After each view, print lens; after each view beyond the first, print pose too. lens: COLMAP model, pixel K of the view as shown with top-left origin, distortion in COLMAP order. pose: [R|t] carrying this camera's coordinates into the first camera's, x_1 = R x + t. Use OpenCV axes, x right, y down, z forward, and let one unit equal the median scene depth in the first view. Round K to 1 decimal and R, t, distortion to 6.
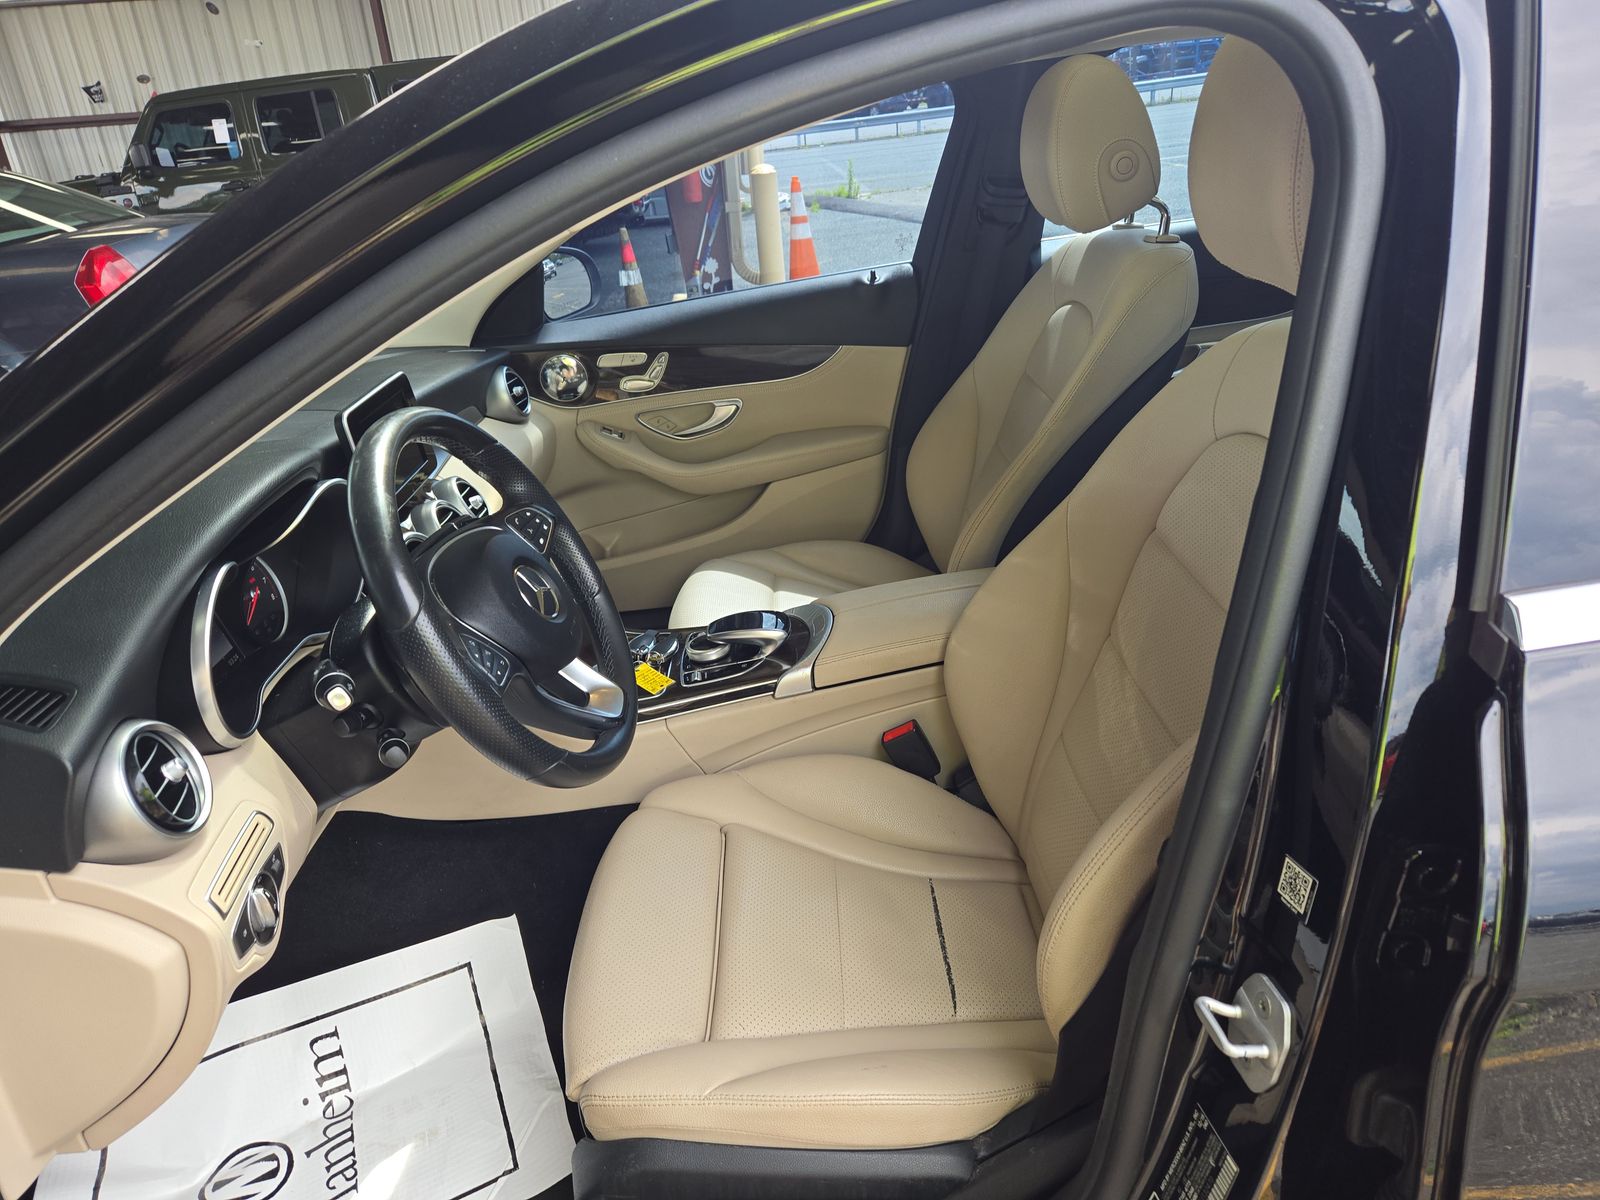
lens RADIAL K [[1078.3, 0, 797.8], [0, 1078.3, 593.5], [0, 0, 1]] dist [0.040778, -0.037764]
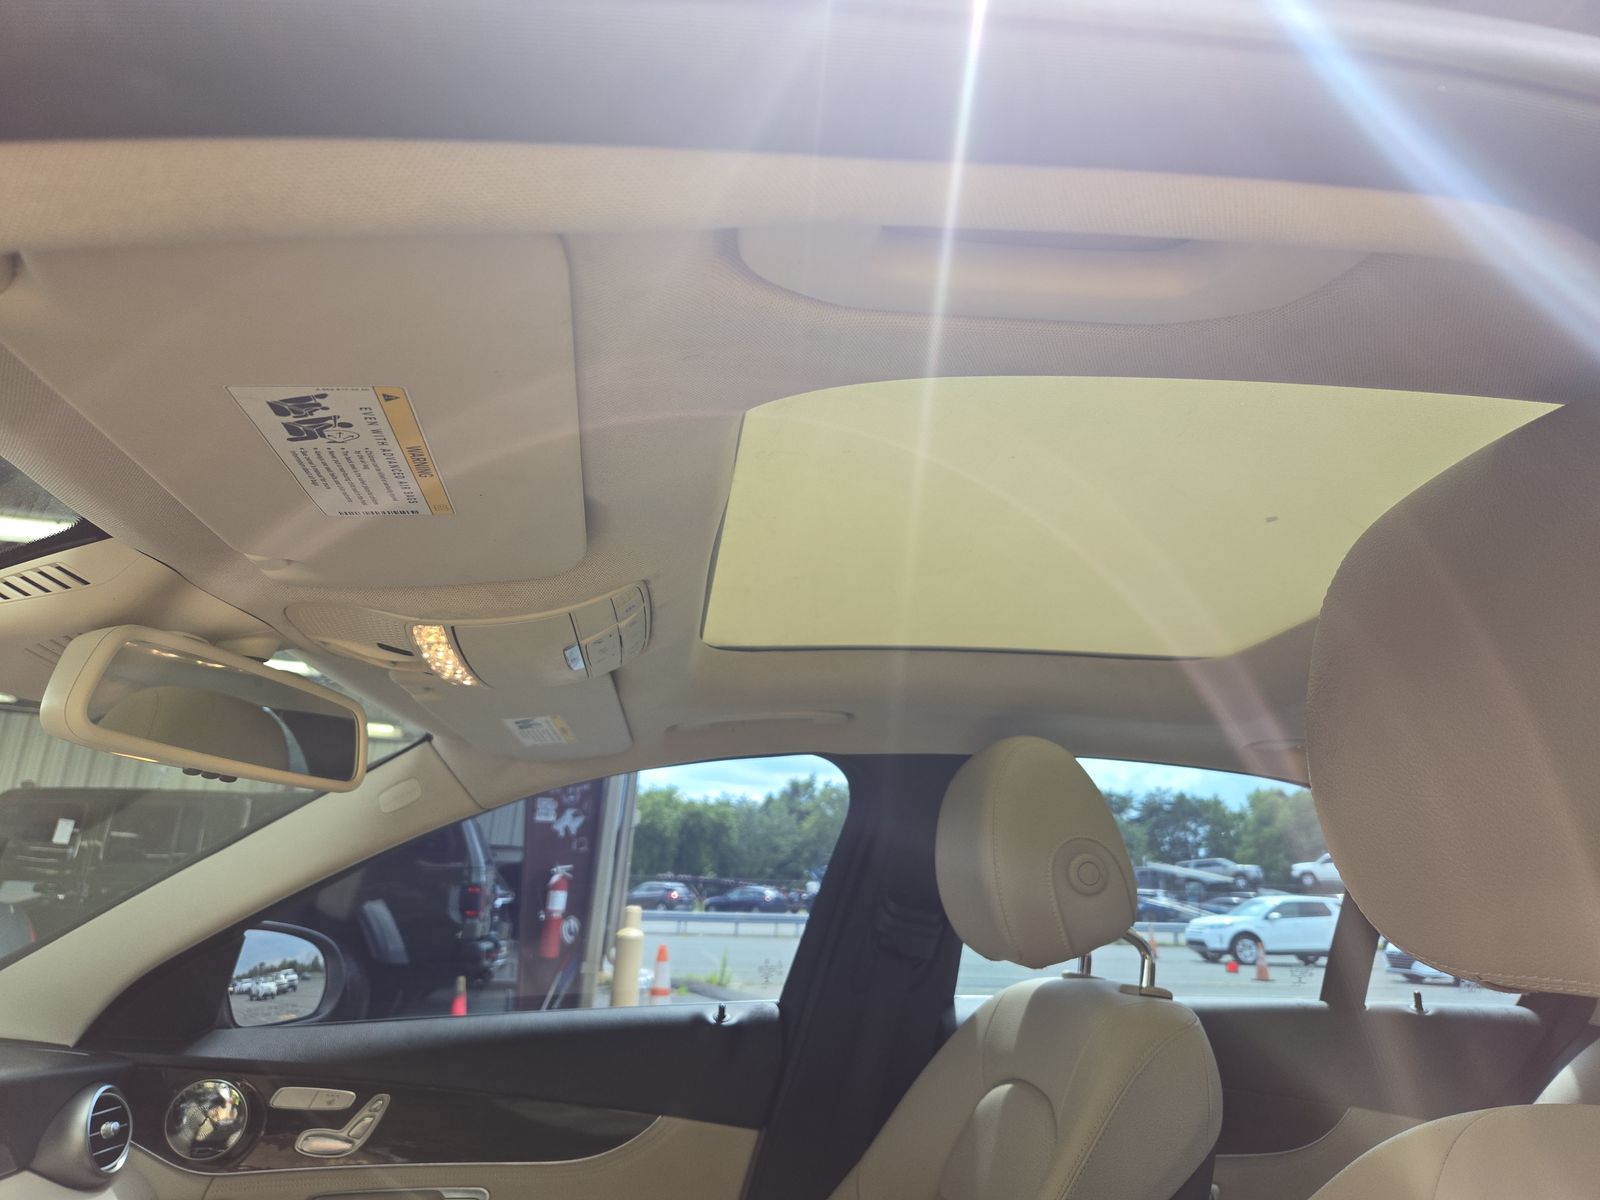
lens RADIAL K [[1078.3, 0, 797.8], [0, 1078.3, 593.5], [0, 0, 1]] dist [0.040778, -0.037764]
pose [[0.986661, 0.151206, 0.060302, 0.034542], [-0.075837, 0.754733, -0.651634, -0.045378], [-0.144043, 0.638369, 0.756133, 0.288655]]
